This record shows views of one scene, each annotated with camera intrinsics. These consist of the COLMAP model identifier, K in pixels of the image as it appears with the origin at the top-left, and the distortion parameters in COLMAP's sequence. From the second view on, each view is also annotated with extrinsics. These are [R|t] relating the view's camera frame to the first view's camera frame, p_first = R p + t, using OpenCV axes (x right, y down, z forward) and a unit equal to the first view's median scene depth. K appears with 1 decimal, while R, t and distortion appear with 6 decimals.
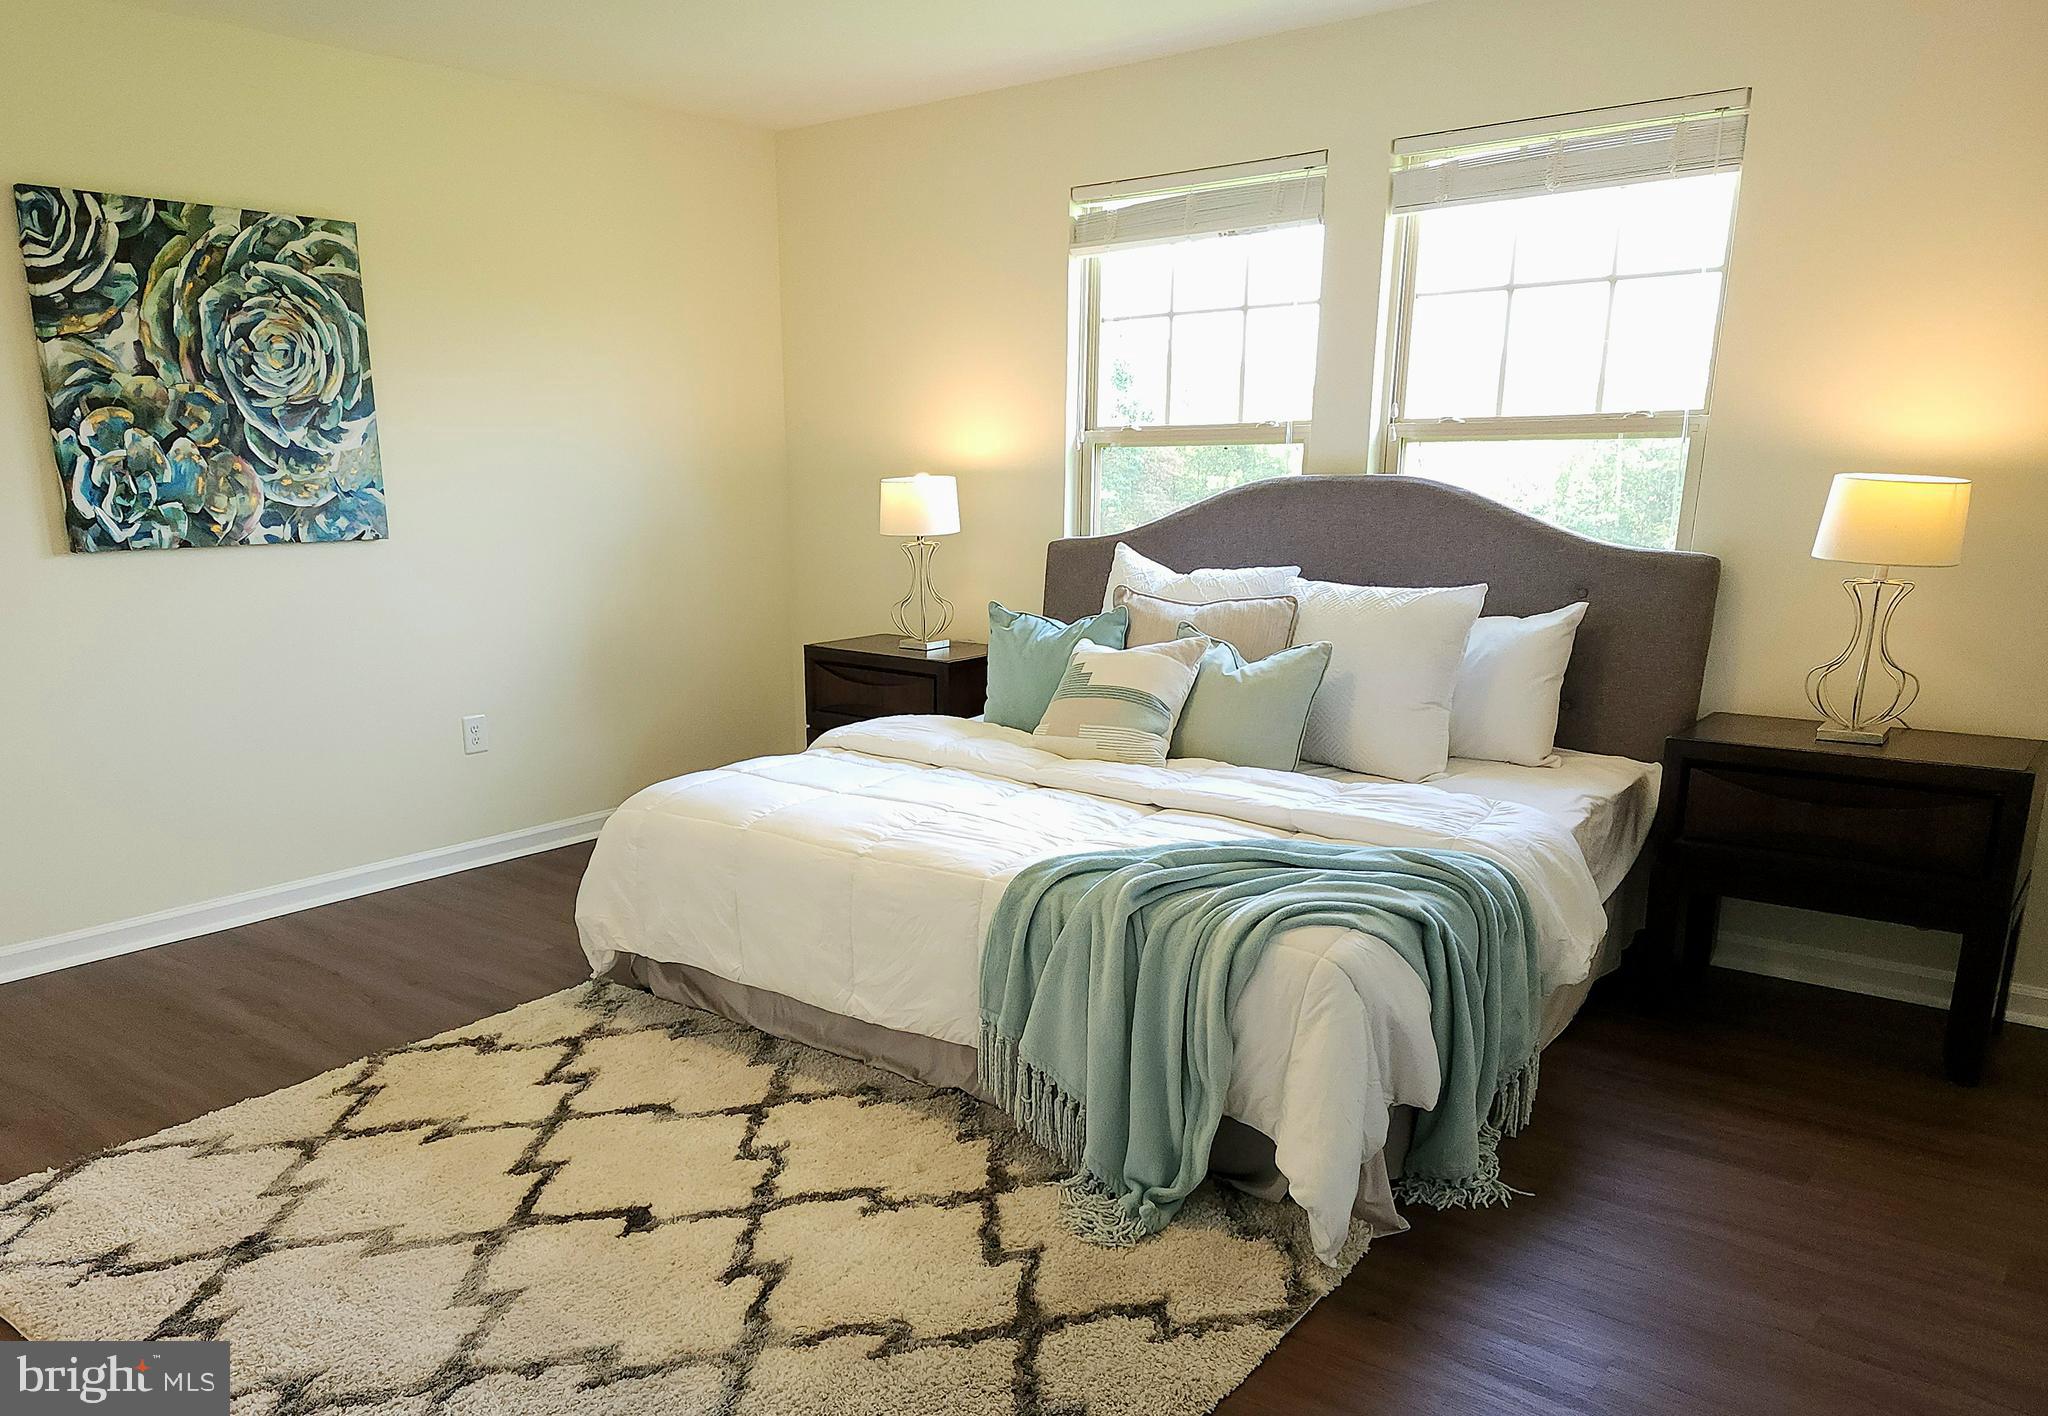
lens RADIAL K [[1560.8, 0, 965.7], [0, 1560.8, 883.4], [0, 0, 1]] dist [0.073922, -0.051380]
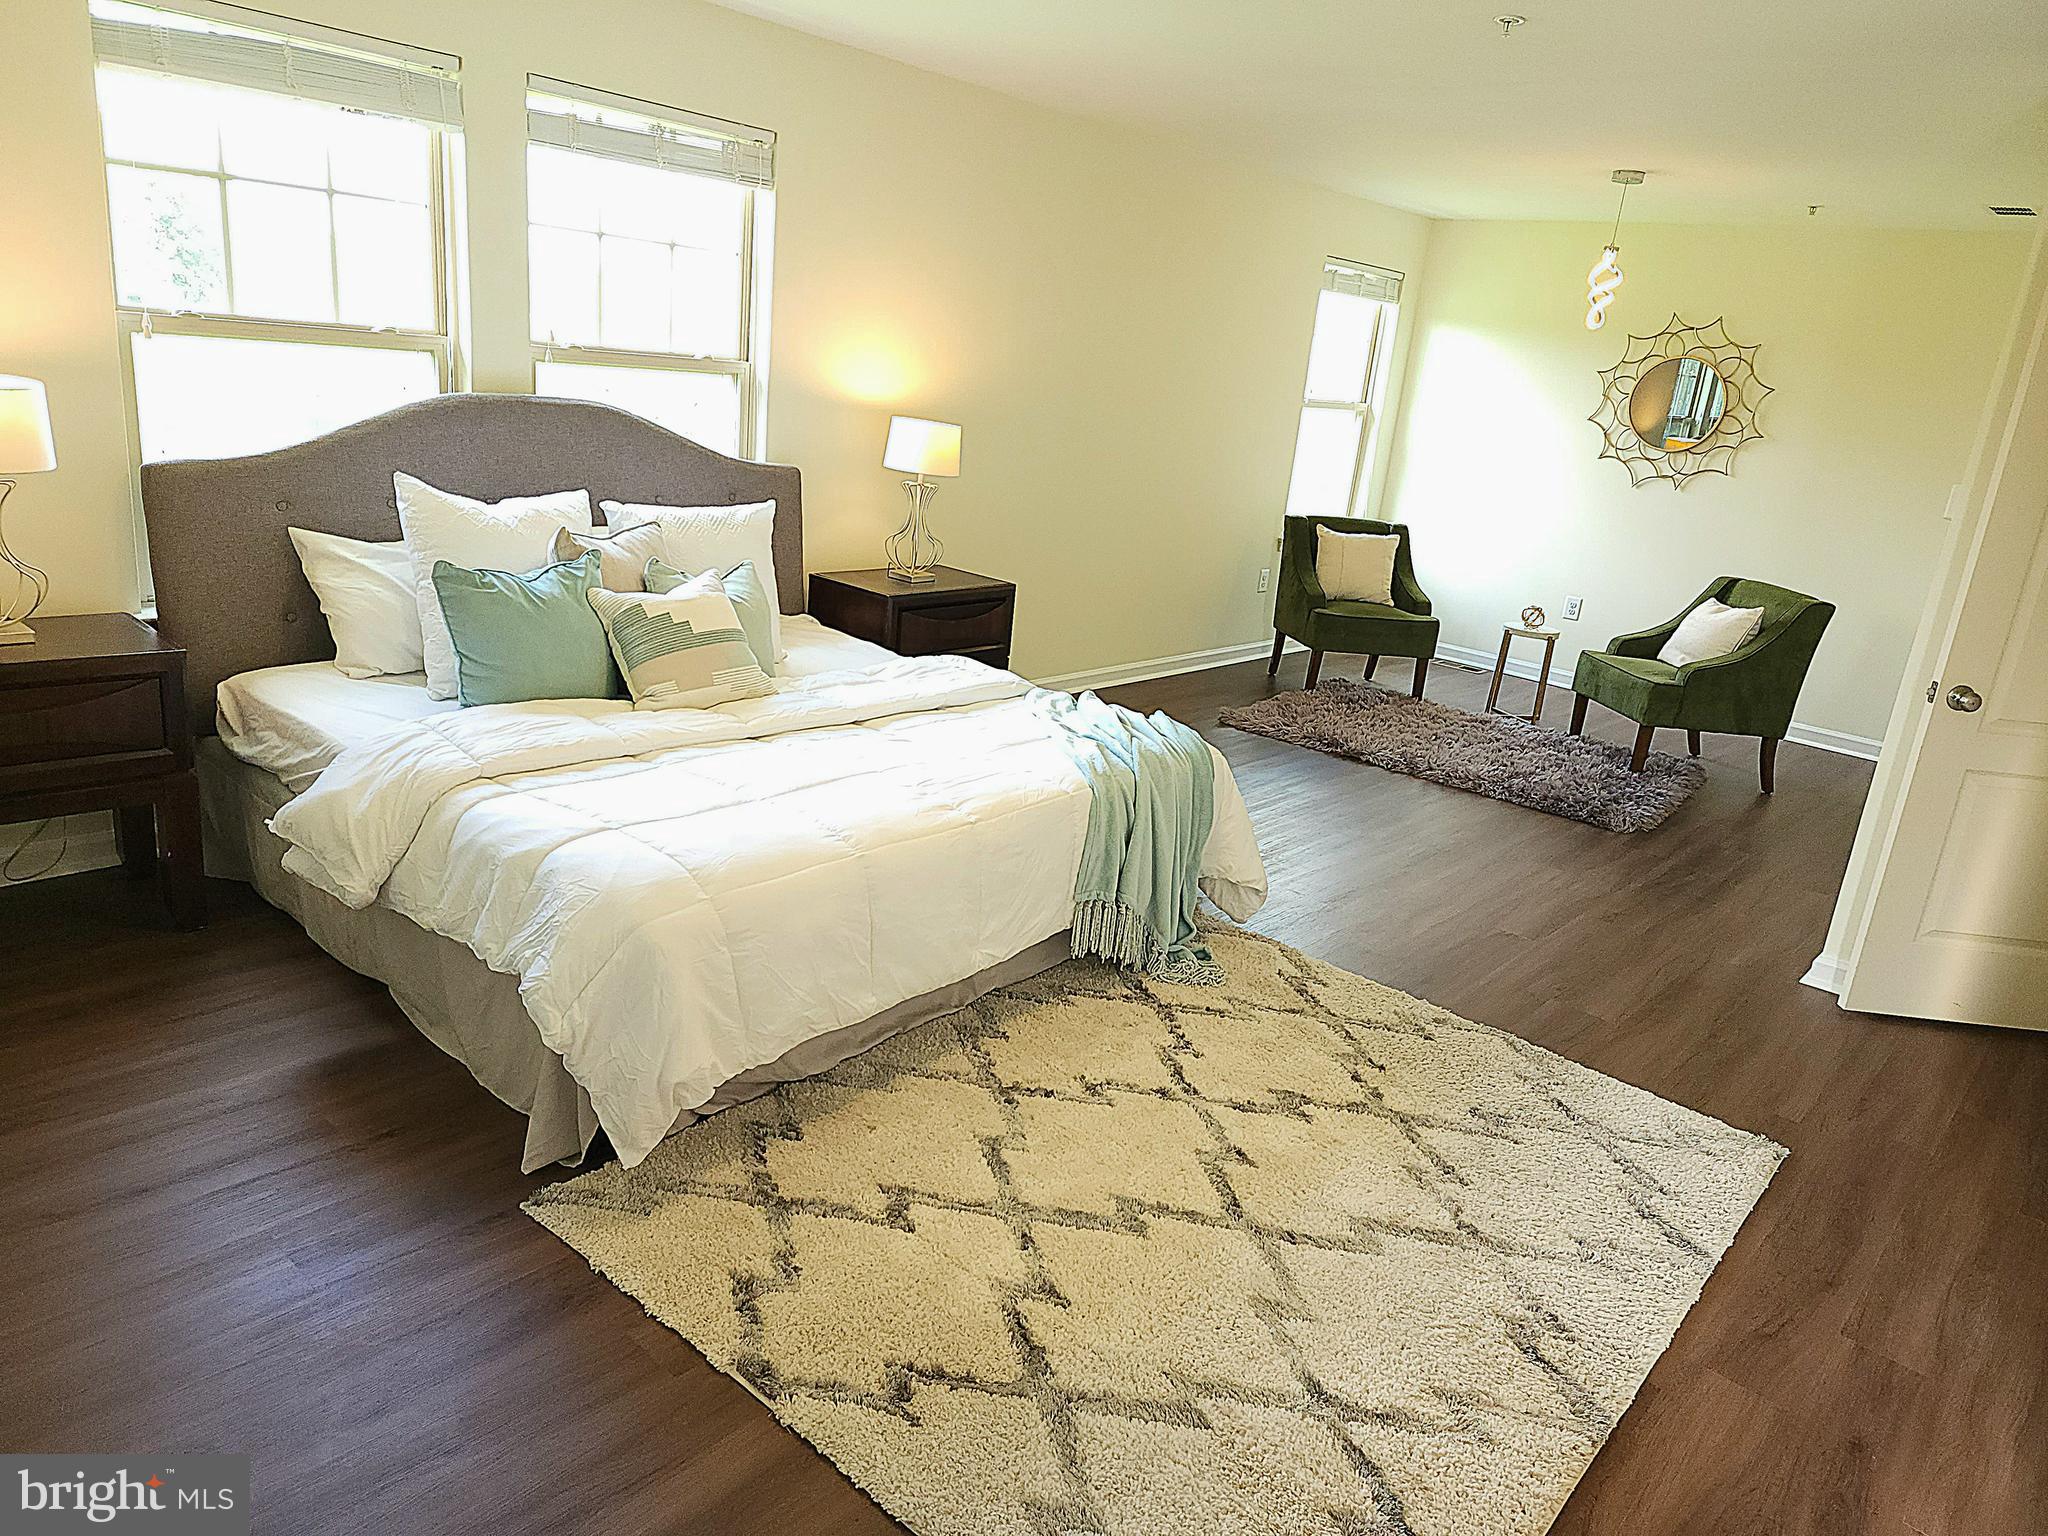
lens RADIAL K [[1356.8, 0, 1035.2], [0, 1356.8, 762.2], [0, 0, 1]] dist [0.073433, -0.064681]
pose [[0.010531, -0.278642, 0.960337, -0.795991], [0.175615, 0.945979, 0.272550, -0.255082], [-0.984403, 0.165779, 0.058896, 0.770234]]
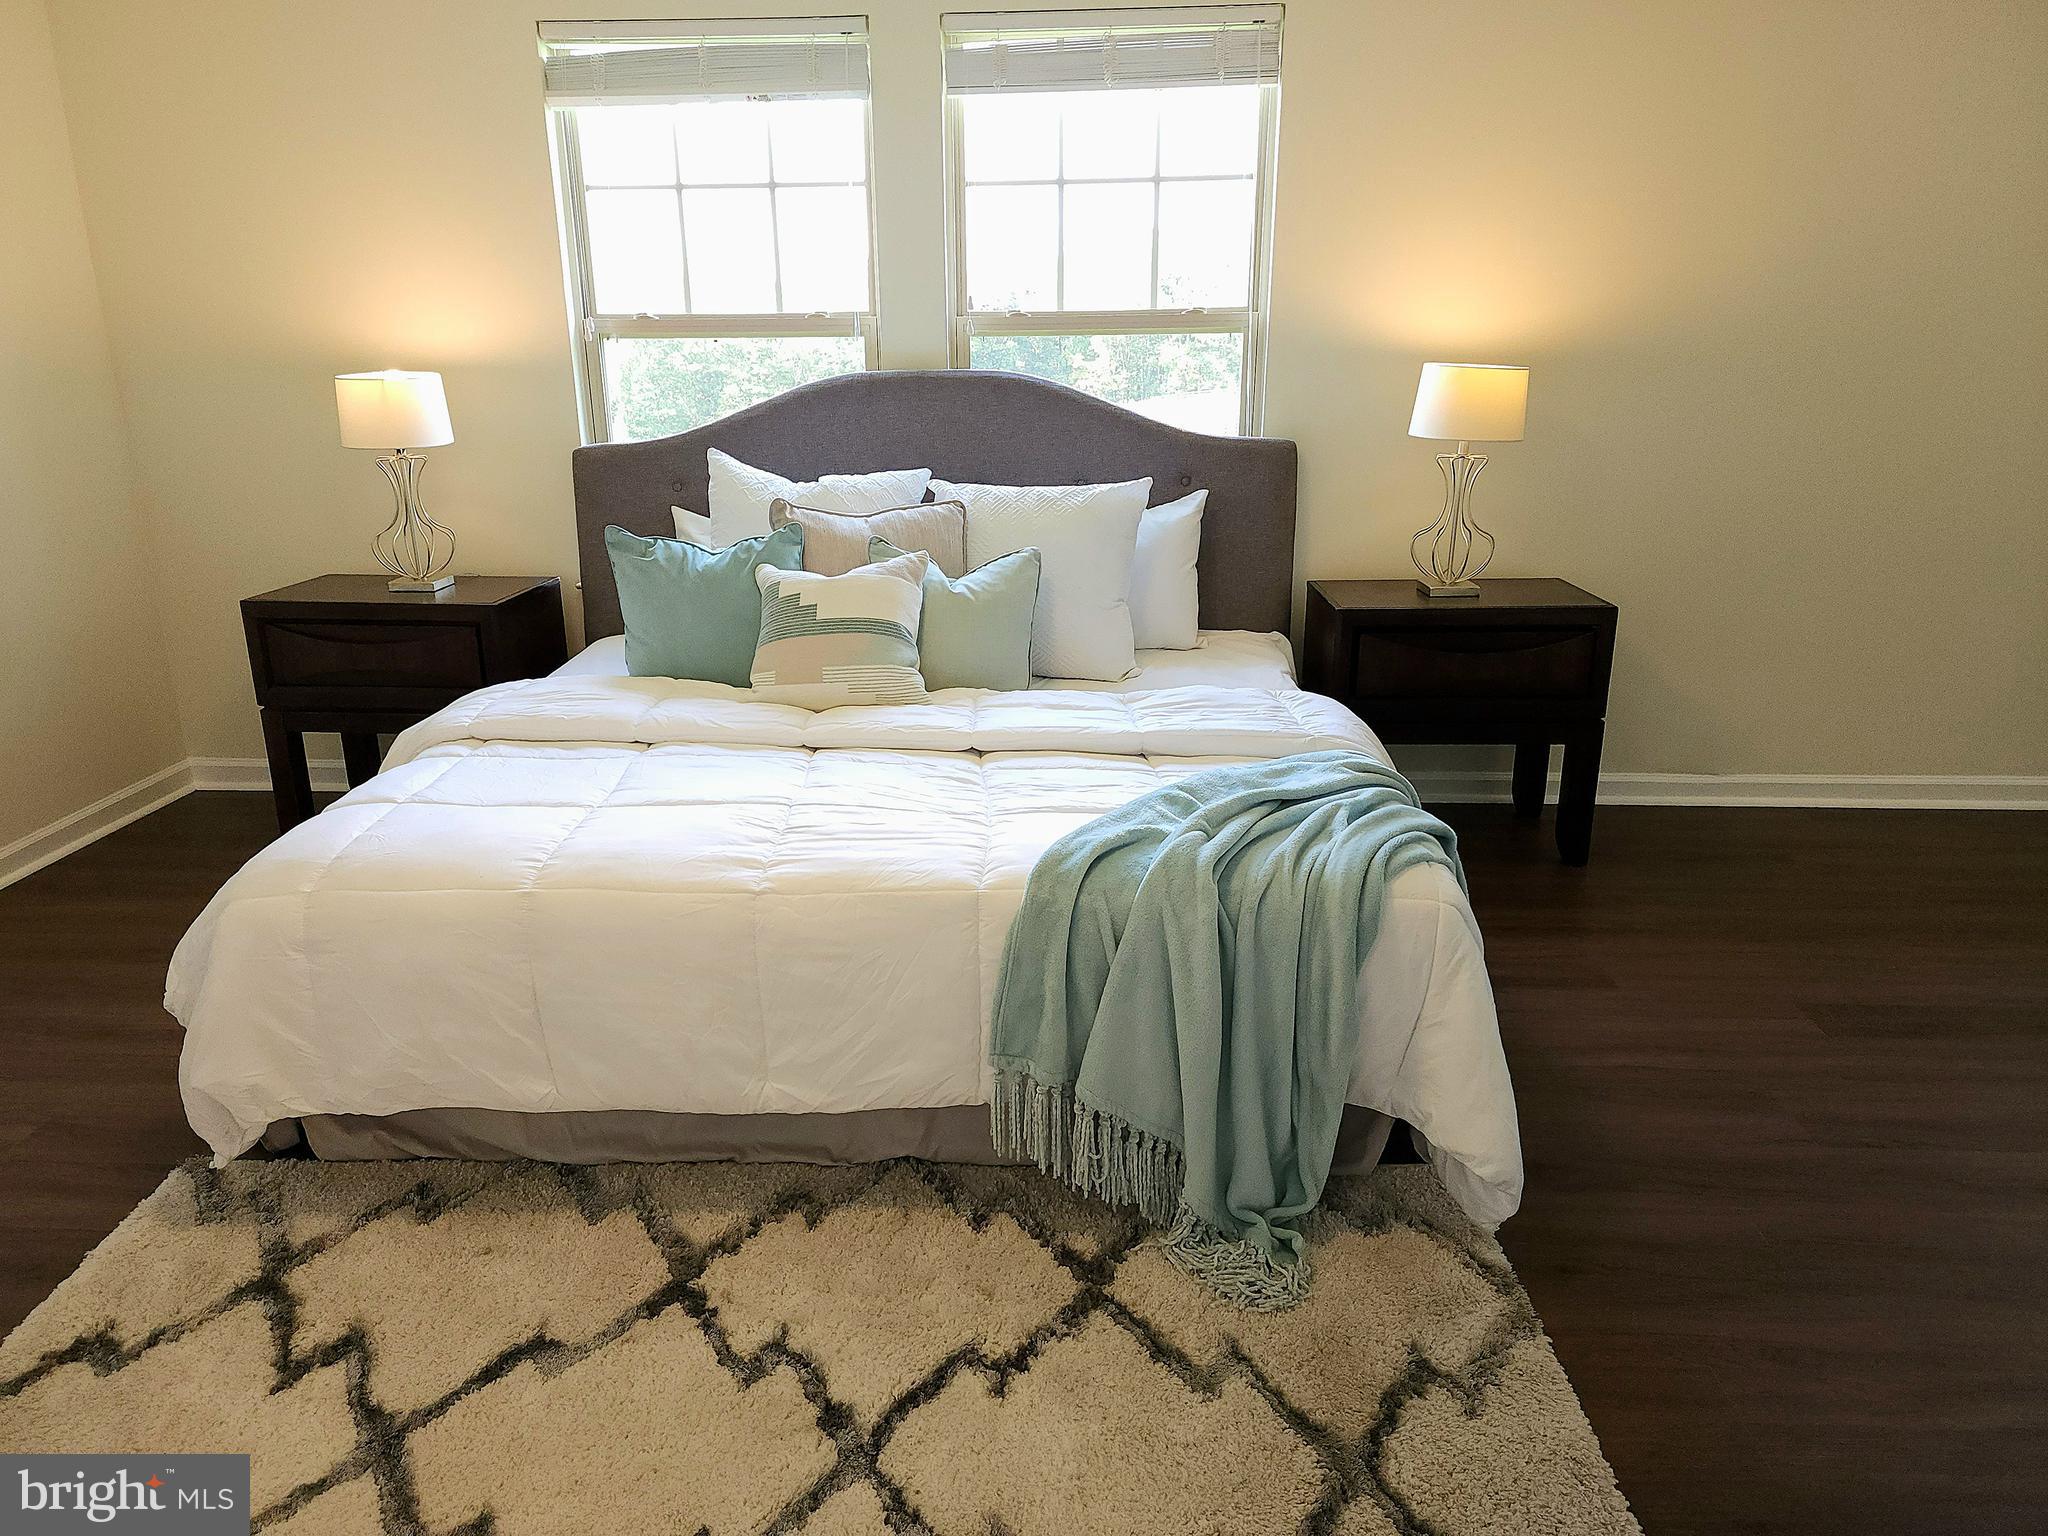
lens RADIAL K [[1356.8, 0, 1001.5], [0, 1356.8, 756.0], [0, 0, 1]] dist [0.073433, -0.064681]
pose [[0.793496, -0.175400, 0.582751, -0.288195], [0.165520, 0.983669, 0.070692, -0.092291], [-0.585633, 0.040363, 0.809571, 0.362693]]
